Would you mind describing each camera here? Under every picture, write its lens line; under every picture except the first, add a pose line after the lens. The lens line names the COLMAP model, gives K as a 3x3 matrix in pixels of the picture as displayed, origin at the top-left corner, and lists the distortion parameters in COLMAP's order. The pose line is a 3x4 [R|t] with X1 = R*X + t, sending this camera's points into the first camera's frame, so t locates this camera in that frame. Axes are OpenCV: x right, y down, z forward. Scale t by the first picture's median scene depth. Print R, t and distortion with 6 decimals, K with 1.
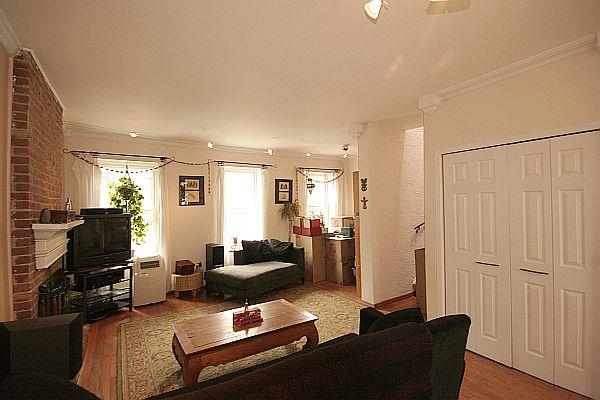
lens RADIAL K [[284.2, 0, 300.0], [0, 284.2, 200.0], [0, 0, 1]] dist [-0.000363, -0.000755]
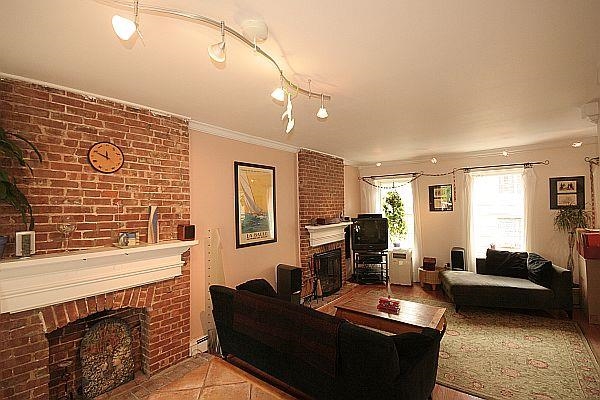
lens RADIAL K [[284.2, 0, 300.0], [0, 284.2, 200.0], [0, 0, 1]] dist [-0.000363, -0.000755]
pose [[0.333155, -0.009548, -0.942824, 0.551340], [0.045126, 0.998964, 0.005829, -0.063630], [0.941792, -0.044488, 0.333241, 0.106591]]
